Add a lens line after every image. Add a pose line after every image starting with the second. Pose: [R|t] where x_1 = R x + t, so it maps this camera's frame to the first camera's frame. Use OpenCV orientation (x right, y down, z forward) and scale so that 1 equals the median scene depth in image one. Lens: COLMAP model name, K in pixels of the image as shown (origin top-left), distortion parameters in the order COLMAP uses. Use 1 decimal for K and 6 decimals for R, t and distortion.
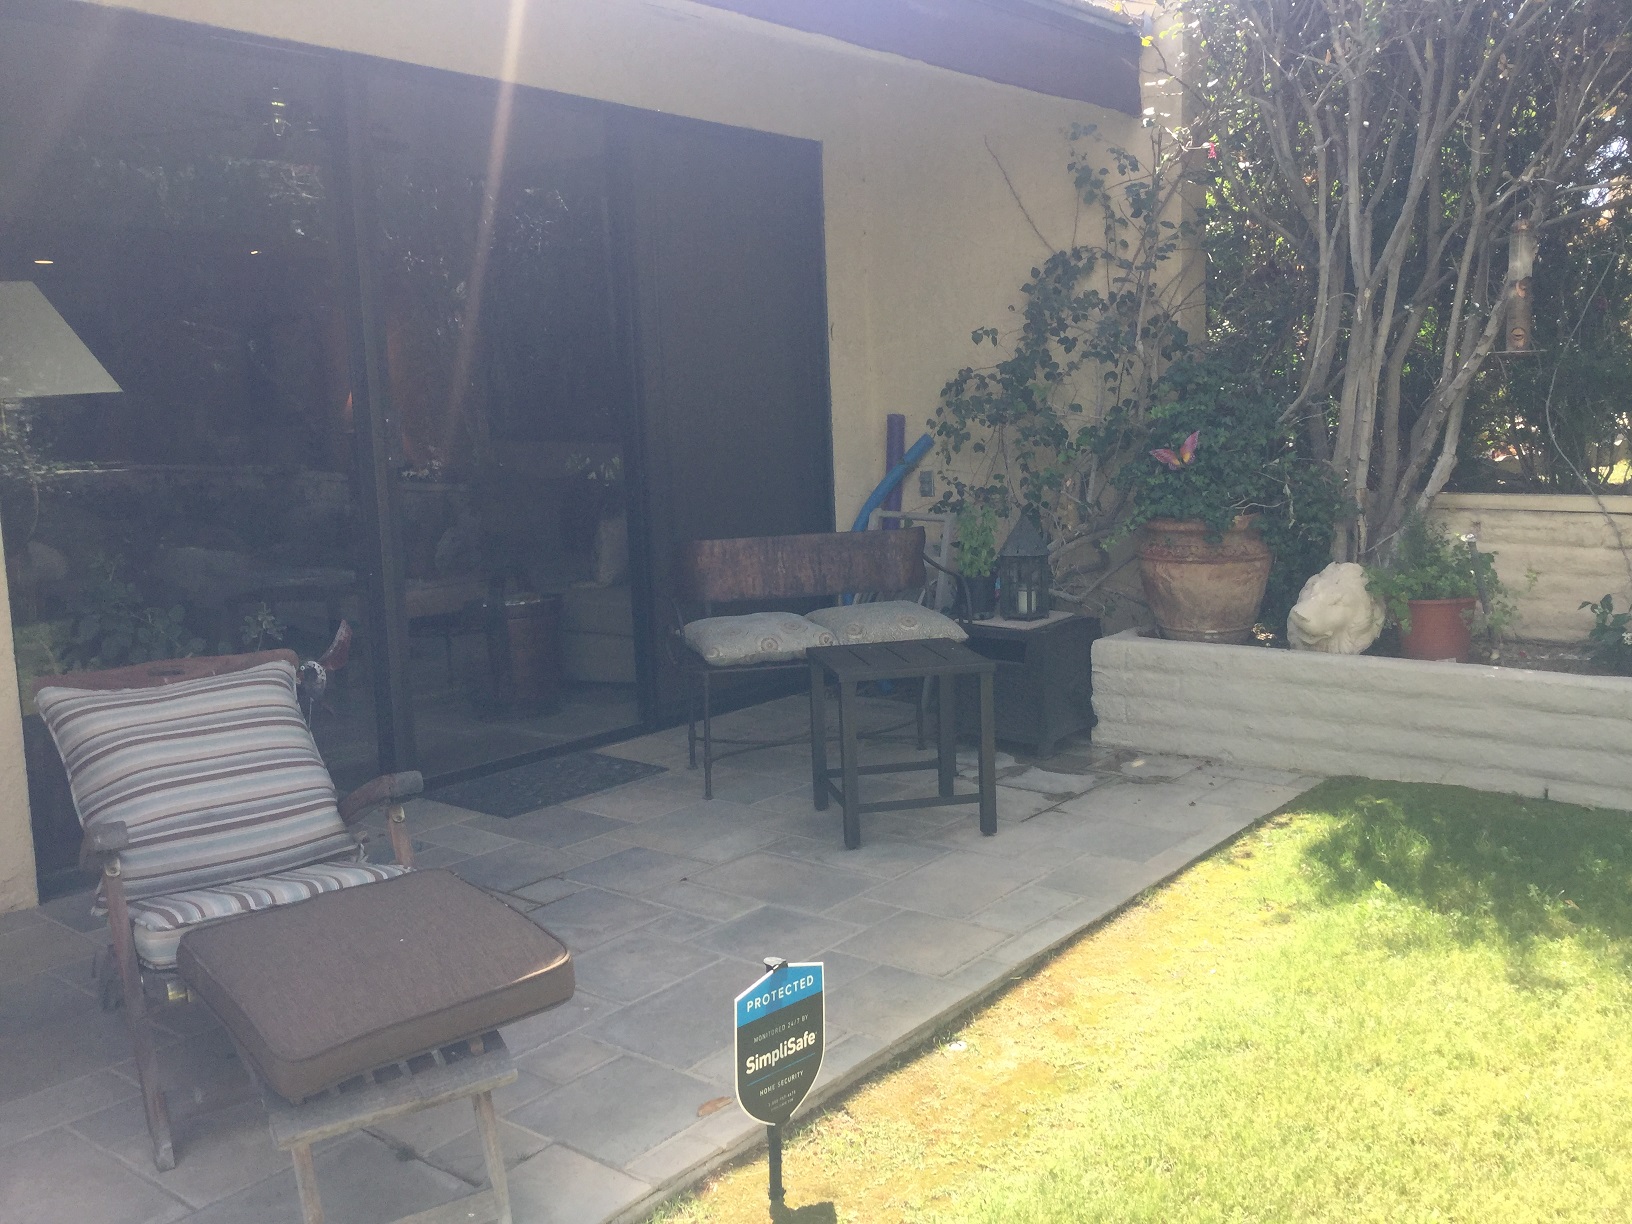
lens RADIAL K [[1468.8, 0, 816.6], [0, 1468.8, 578.7], [0, 0, 1]] dist [0.073226, -0.003208]
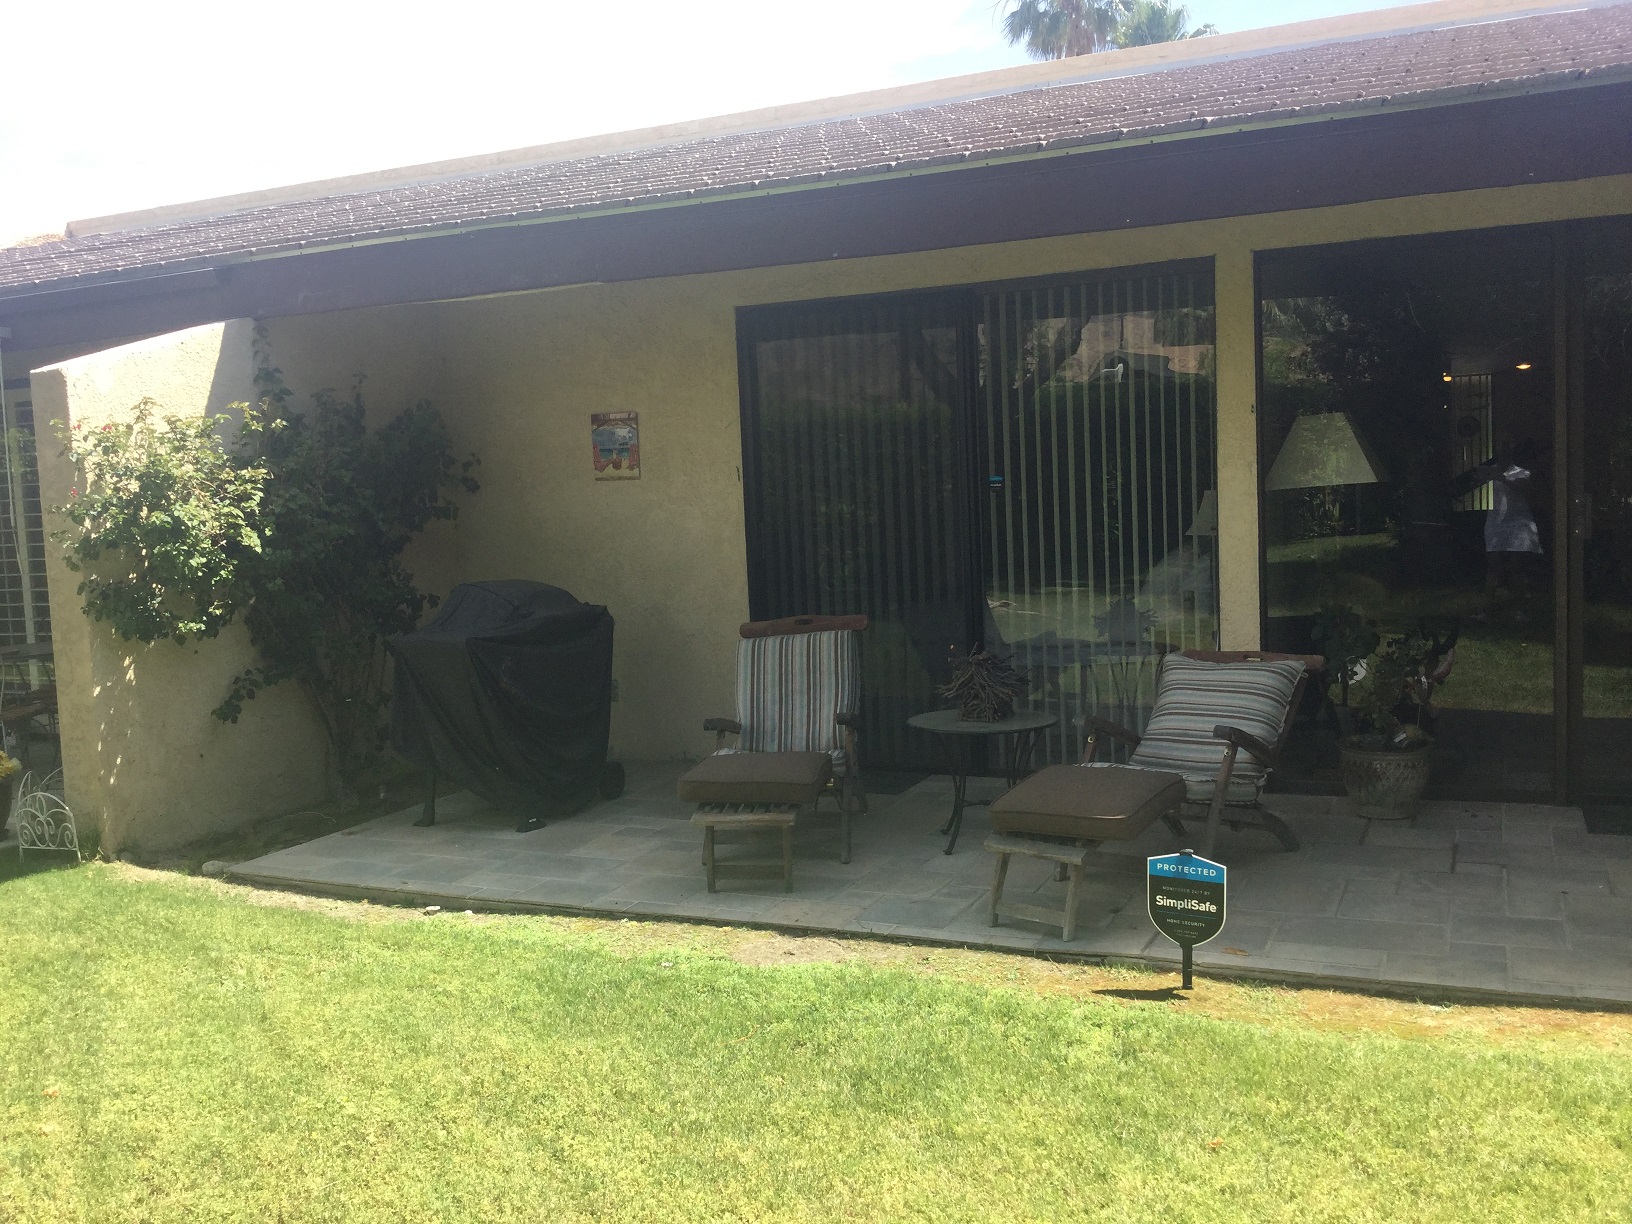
lens RADIAL K [[1468.8, 0, 816.6], [0, 1468.8, 578.7], [0, 0, 1]] dist [0.073226, -0.003208]
pose [[0.267247, 0.077850, -0.960478, 1.327337], [-0.083018, 0.994886, 0.057540, -0.104258], [0.960045, 0.064360, 0.272343, 0.095083]]
